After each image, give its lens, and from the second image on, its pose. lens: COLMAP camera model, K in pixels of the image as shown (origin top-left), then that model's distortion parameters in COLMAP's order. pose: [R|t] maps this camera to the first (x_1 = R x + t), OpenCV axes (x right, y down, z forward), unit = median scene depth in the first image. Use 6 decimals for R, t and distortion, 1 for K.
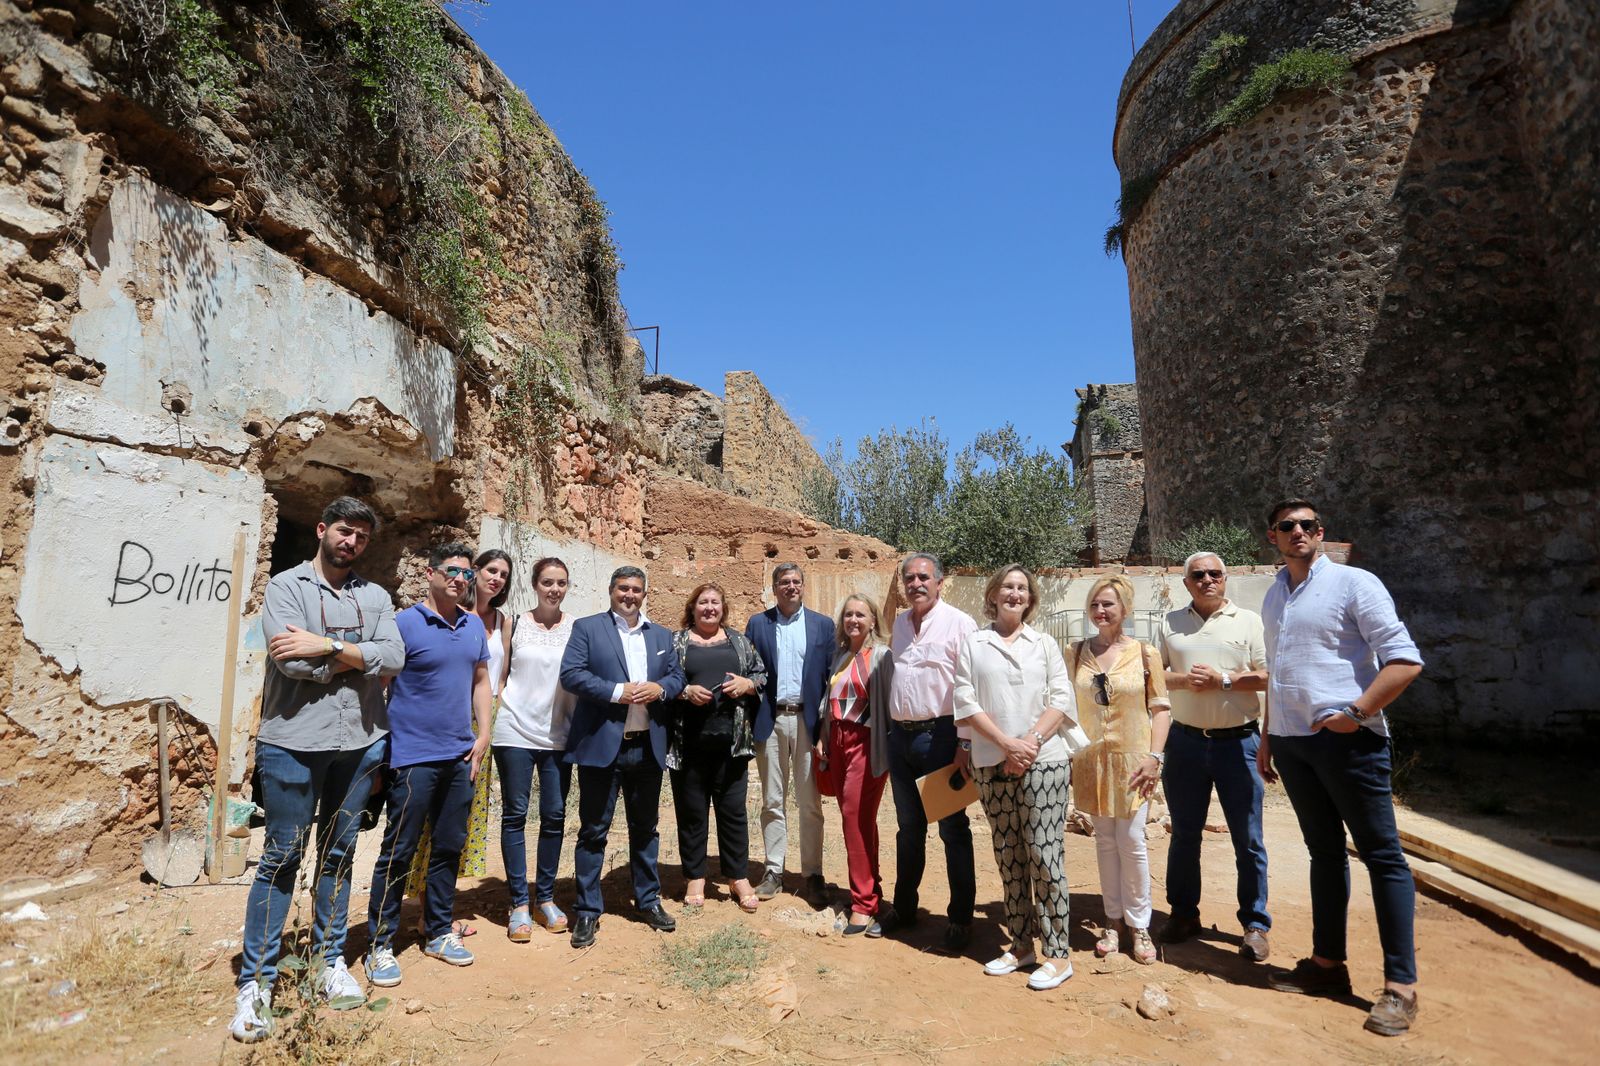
lens RADIAL K [[791.9, 0, 791.6], [0, 791.9, 533.5], [0, 0, 1]] dist [-0.044096, 0.010749]
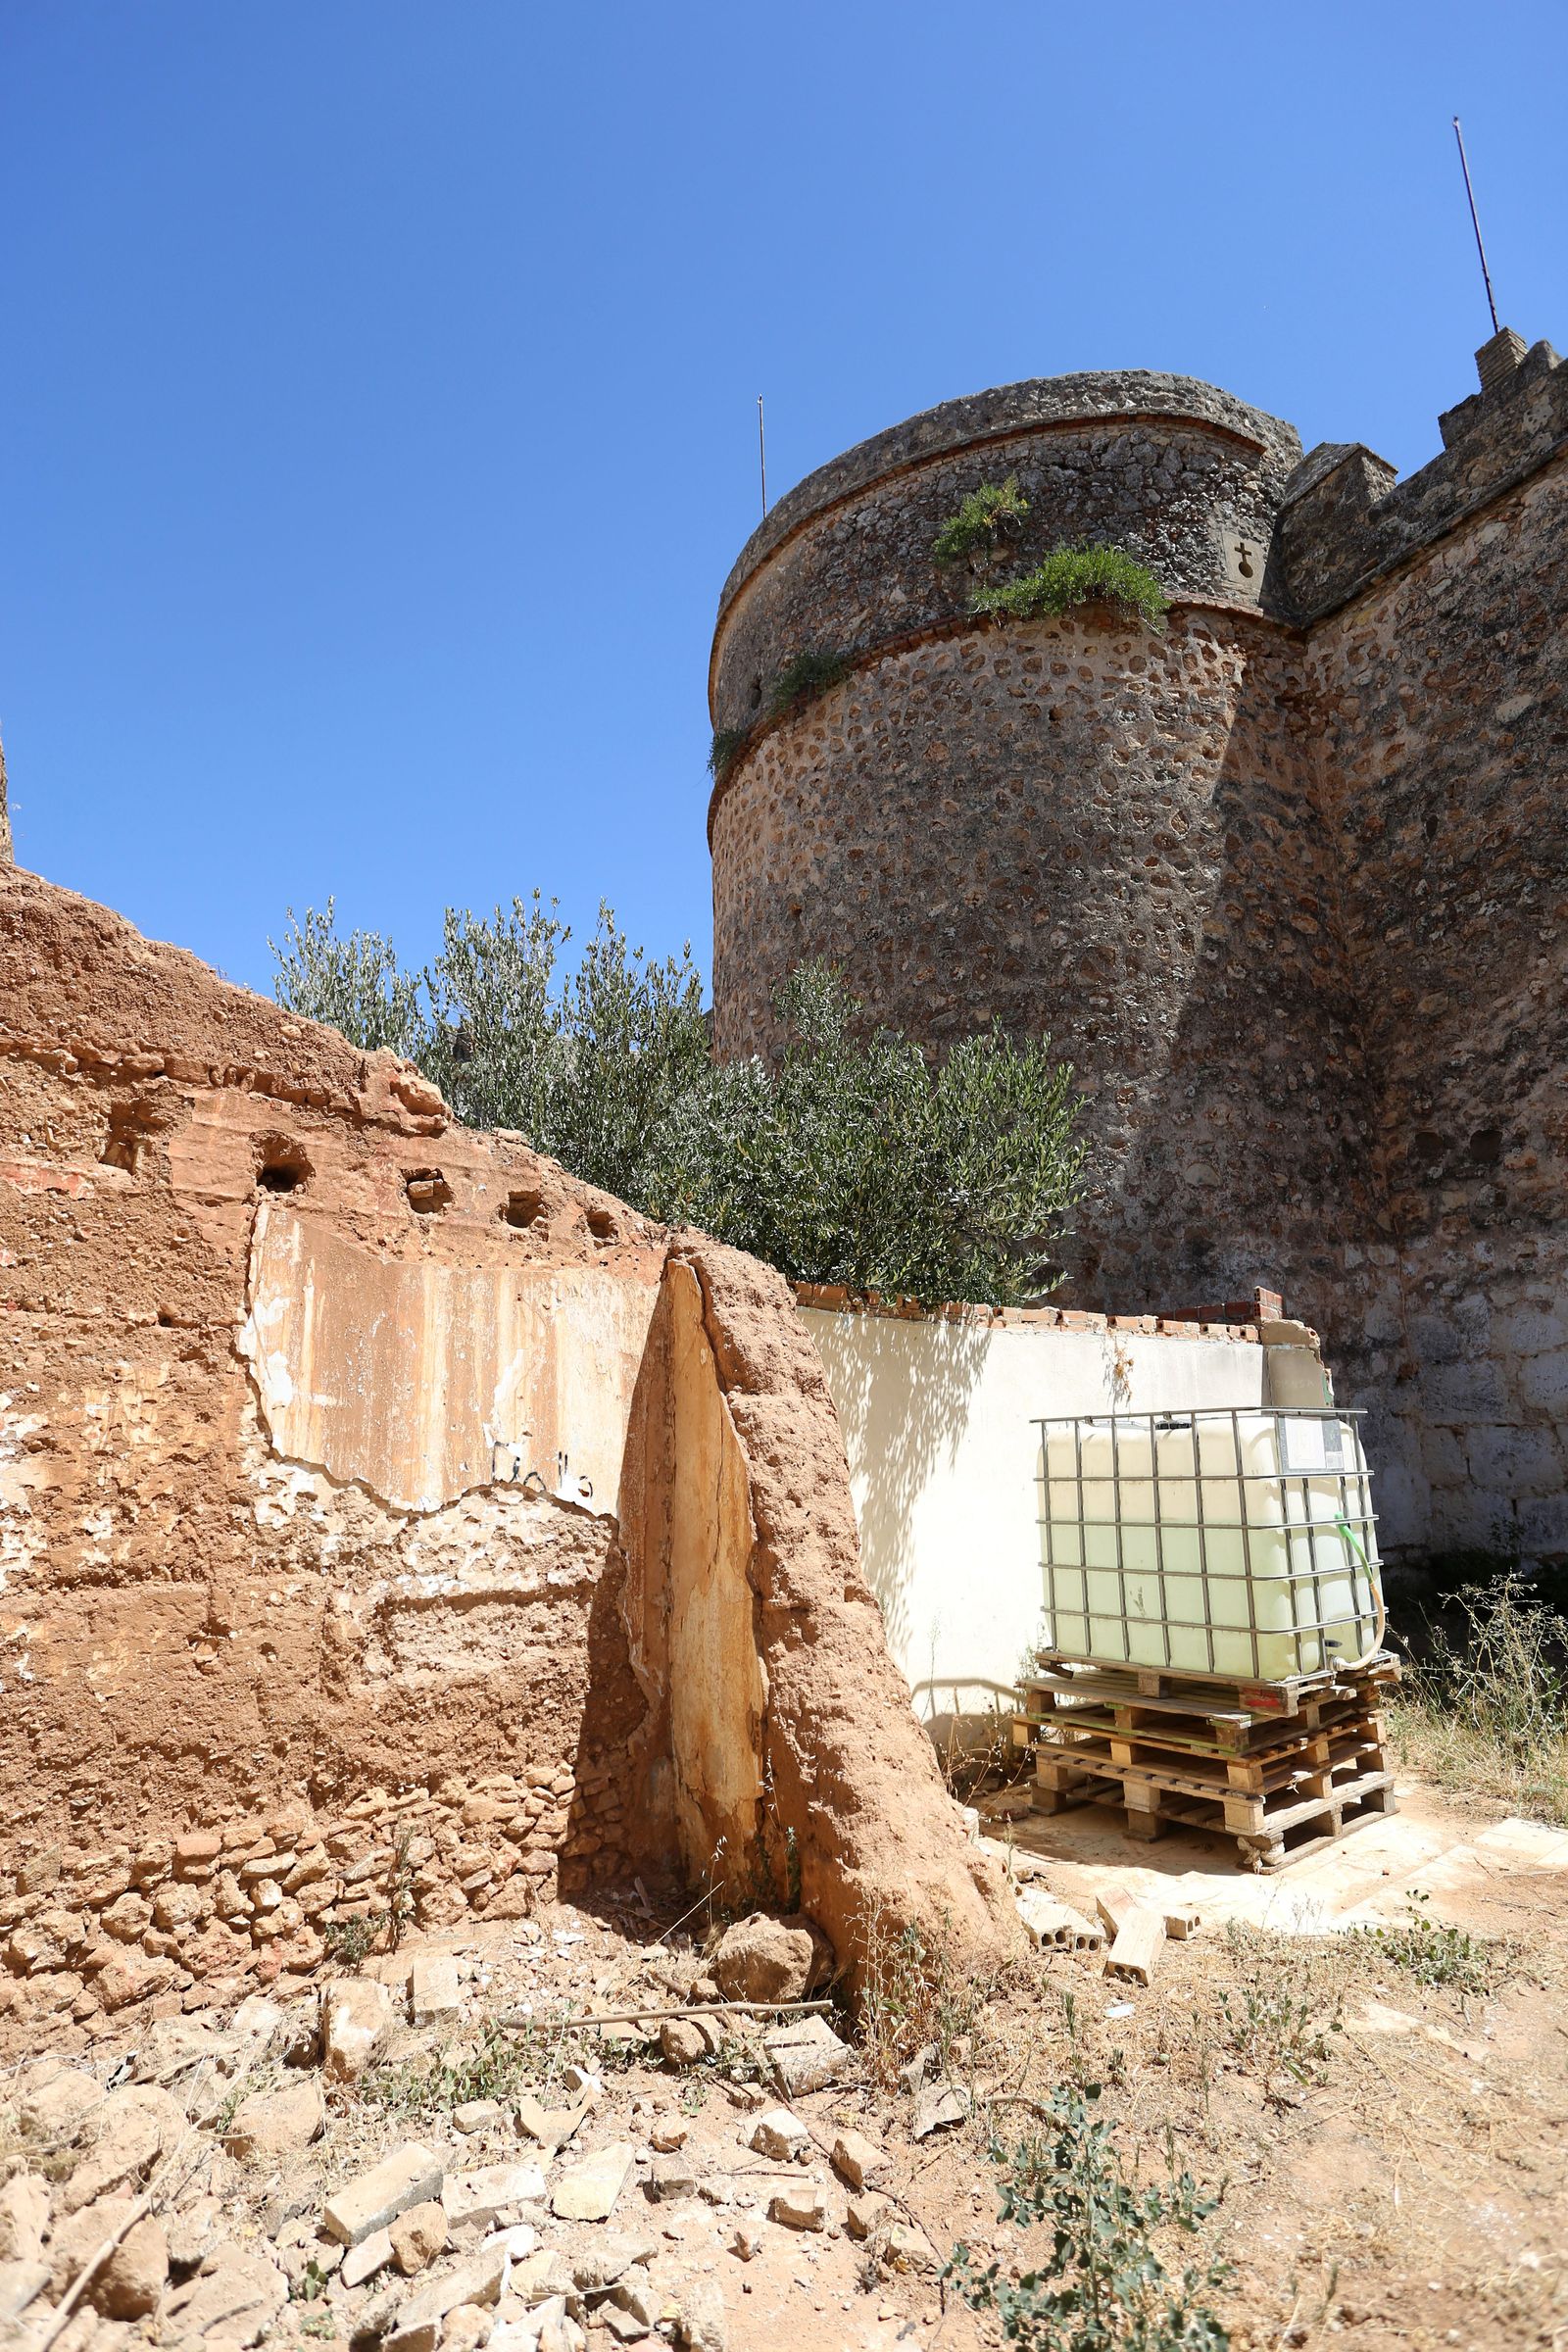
lens RADIAL K [[1164.1, 0, 790.5], [0, 1164.1, 1169.3], [0, 0, 1]] dist [-0.044096, 0.010749]
pose [[0.699907, 0.148634, 0.698598, -0.165182], [-0.086699, 0.988554, -0.123464, 0.052579], [-0.708953, 0.025846, 0.704782, 0.559652]]
